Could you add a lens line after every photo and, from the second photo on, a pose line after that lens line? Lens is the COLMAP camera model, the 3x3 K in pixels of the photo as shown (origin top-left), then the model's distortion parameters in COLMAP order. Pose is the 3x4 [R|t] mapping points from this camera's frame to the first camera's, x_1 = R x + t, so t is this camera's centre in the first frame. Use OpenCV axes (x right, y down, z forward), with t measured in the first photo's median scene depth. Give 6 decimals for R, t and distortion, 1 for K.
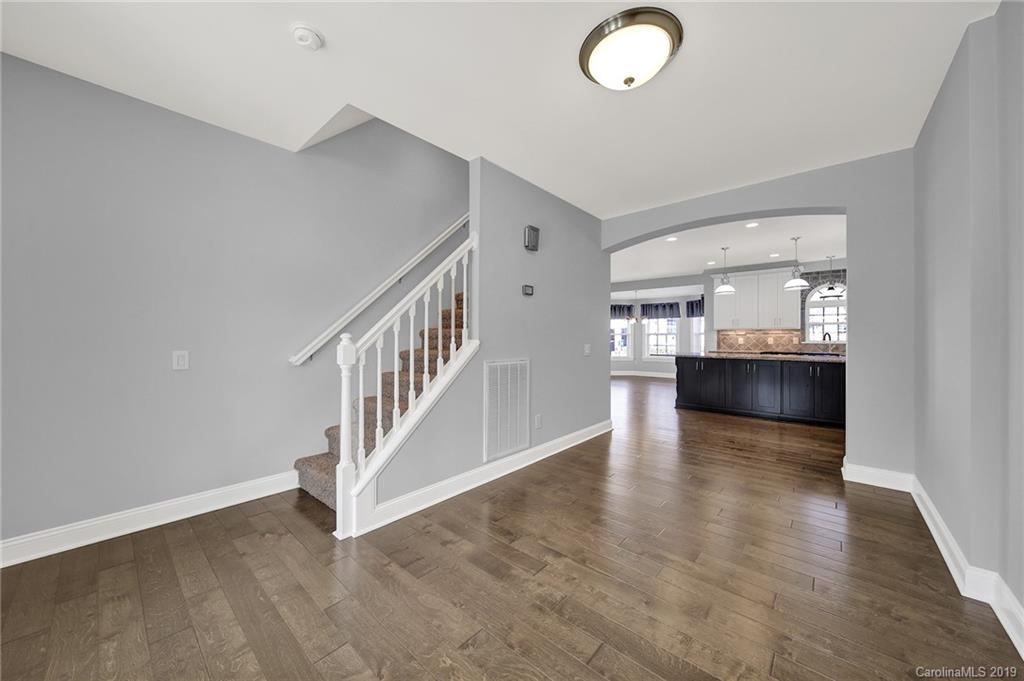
lens RADIAL K [[360.4, 0, 506.9], [0, 360.4, 336.7], [0, 0, 1]] dist [-0.003561, -0.000093]
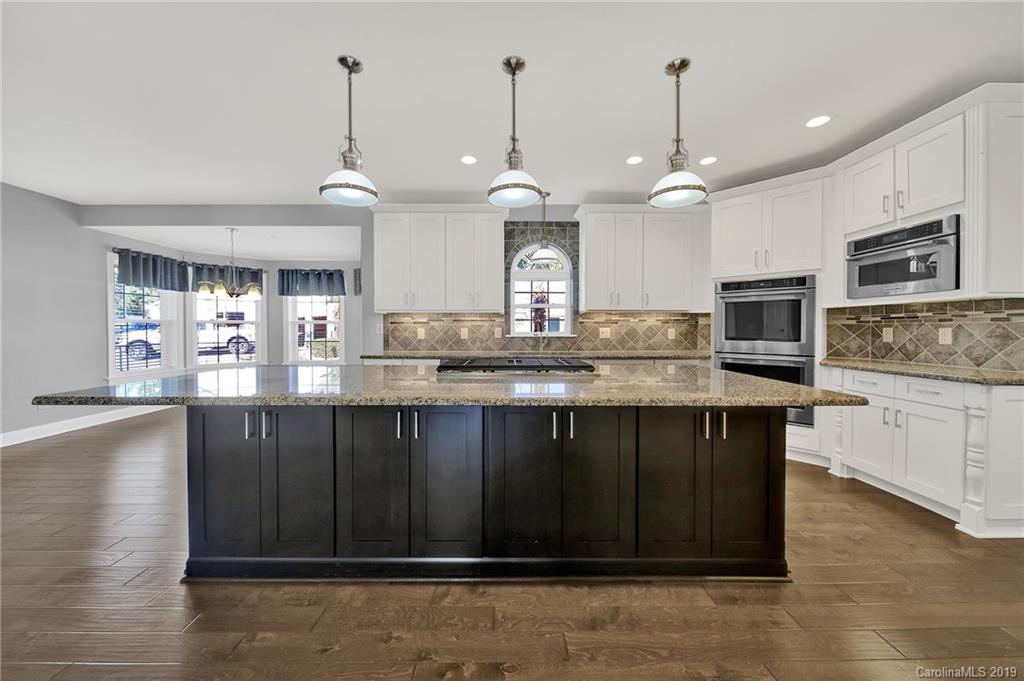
lens RADIAL K [[360.4, 0, 507.1], [0, 360.4, 334.6], [0, 0, 1]] dist [-0.003561, -0.000093]
pose [[0.740990, -0.012137, 0.671406, 0.374358], [0.000689, 0.999850, 0.017313, 0.003430], [-0.671516, -0.012367, 0.740887, 0.496927]]
